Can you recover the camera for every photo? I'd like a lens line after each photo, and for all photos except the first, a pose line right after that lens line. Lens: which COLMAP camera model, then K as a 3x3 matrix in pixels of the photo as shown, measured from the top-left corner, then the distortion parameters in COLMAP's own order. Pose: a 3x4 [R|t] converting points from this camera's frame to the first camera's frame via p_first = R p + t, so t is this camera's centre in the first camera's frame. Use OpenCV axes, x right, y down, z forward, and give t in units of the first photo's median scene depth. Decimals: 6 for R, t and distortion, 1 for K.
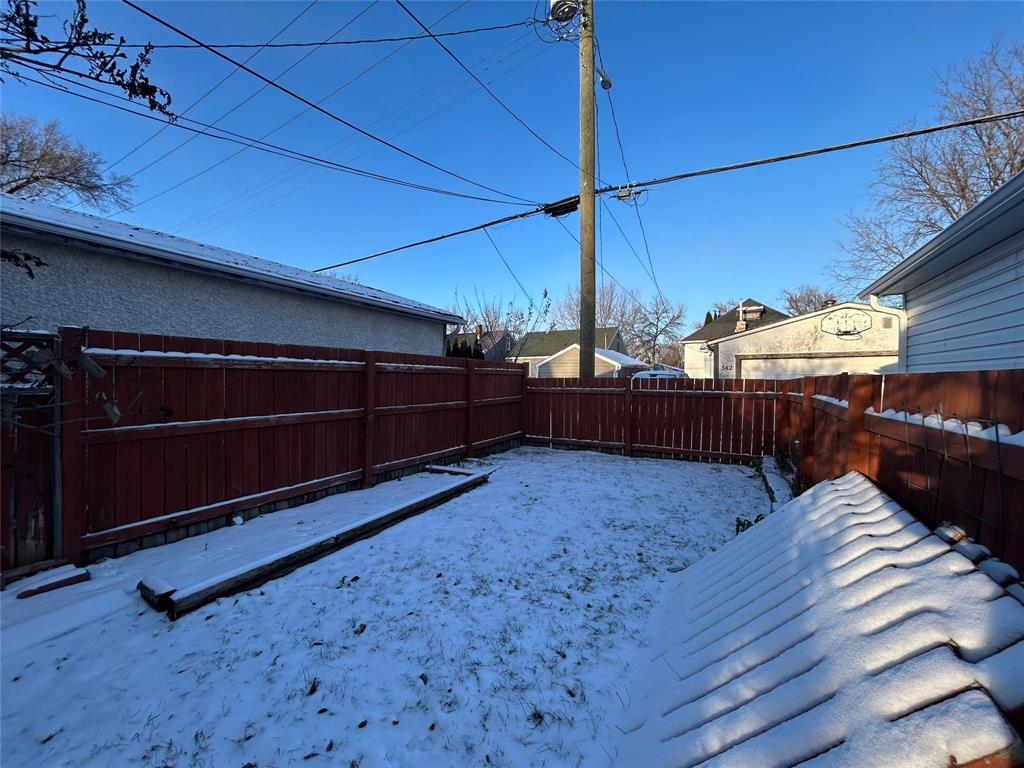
lens RADIAL K [[413.0, 0, 513.2], [0, 413.0, 382.2], [0, 0, 1]] dist [0.001222, 0.000334]
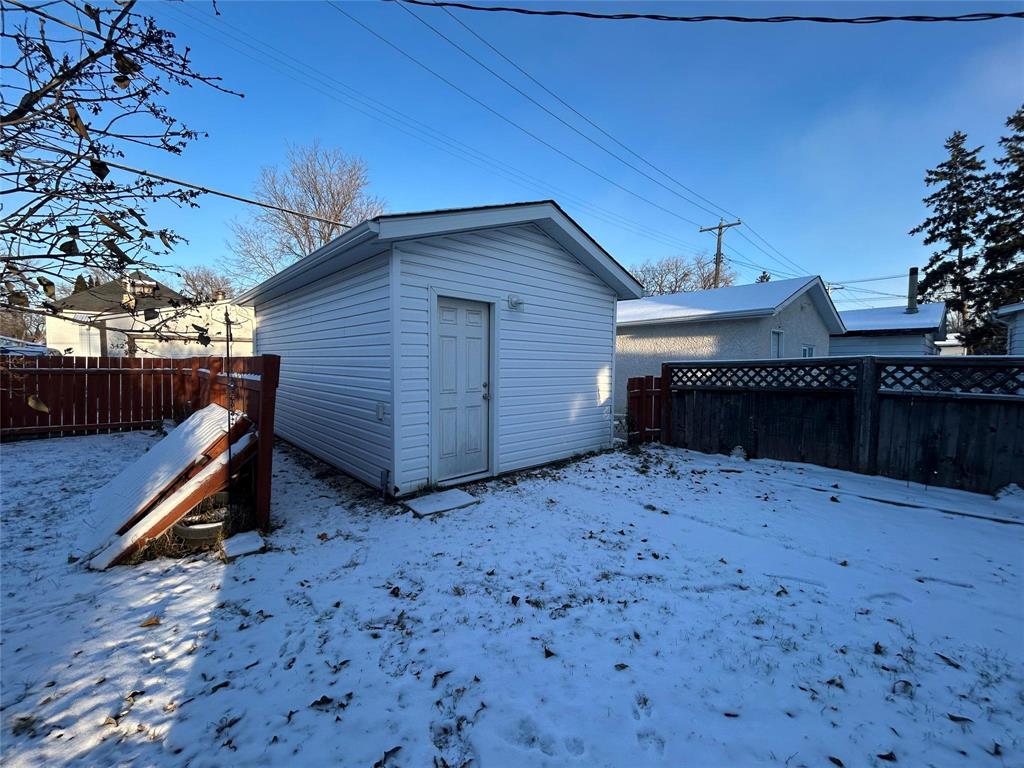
lens RADIAL K [[413.0, 0, 517.3], [0, 413.0, 383.4], [0, 0, 1]] dist [0.001222, 0.000334]
pose [[0.307175, -0.050362, 0.950319, -0.221933], [-0.001854, 0.998565, 0.053518, 0.000322], [-0.951651, -0.018201, 0.306641, -0.356570]]
